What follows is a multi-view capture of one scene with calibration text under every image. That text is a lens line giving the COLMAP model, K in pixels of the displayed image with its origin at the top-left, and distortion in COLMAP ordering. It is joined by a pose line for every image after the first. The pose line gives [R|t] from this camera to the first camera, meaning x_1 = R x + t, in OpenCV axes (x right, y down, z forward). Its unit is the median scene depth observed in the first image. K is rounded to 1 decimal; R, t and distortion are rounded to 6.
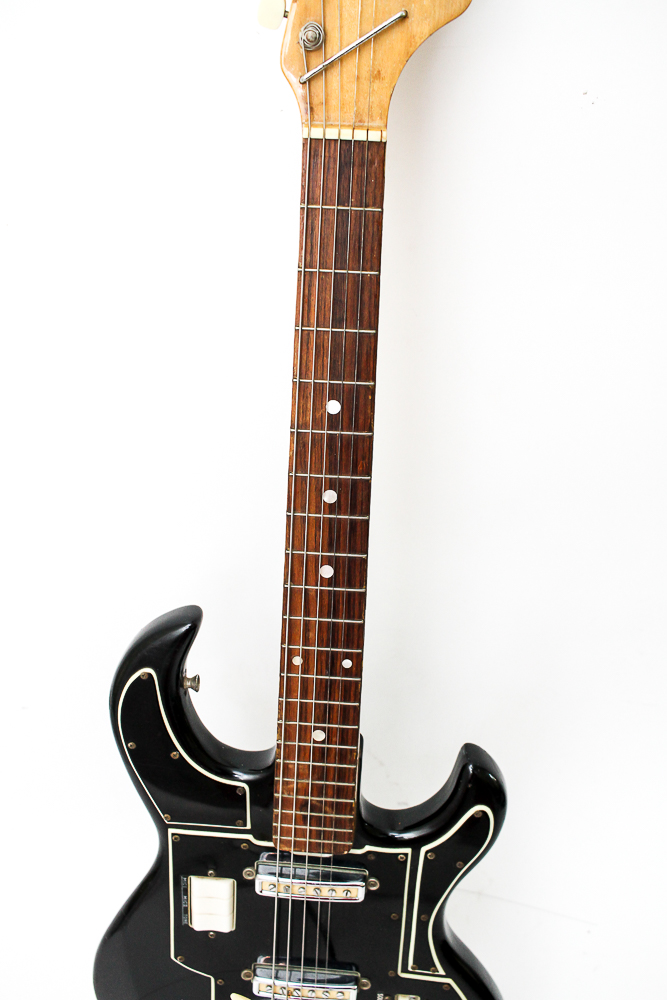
lens RADIAL K [[1161.2, 0, 377.8], [0, 1161.2, 520.9], [0, 0, 1]] dist [-0.097925, 0.000000]
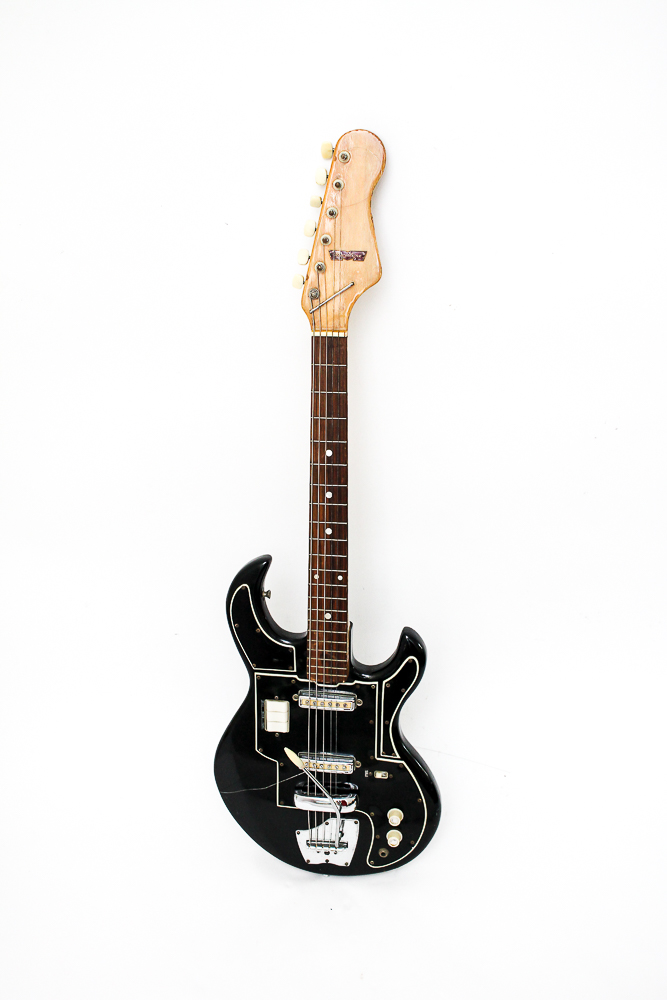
lens RADIAL K [[1161.2, 0, 334.0], [0, 1161.2, 495.9], [0, 0, 1]] dist [-0.097925, 0.000000]
pose [[0.993677, -0.020764, -0.110341, 0.183504], [0.007987, 0.993334, -0.114998, 0.203756], [0.111993, 0.113390, 0.987218, -1.007635]]
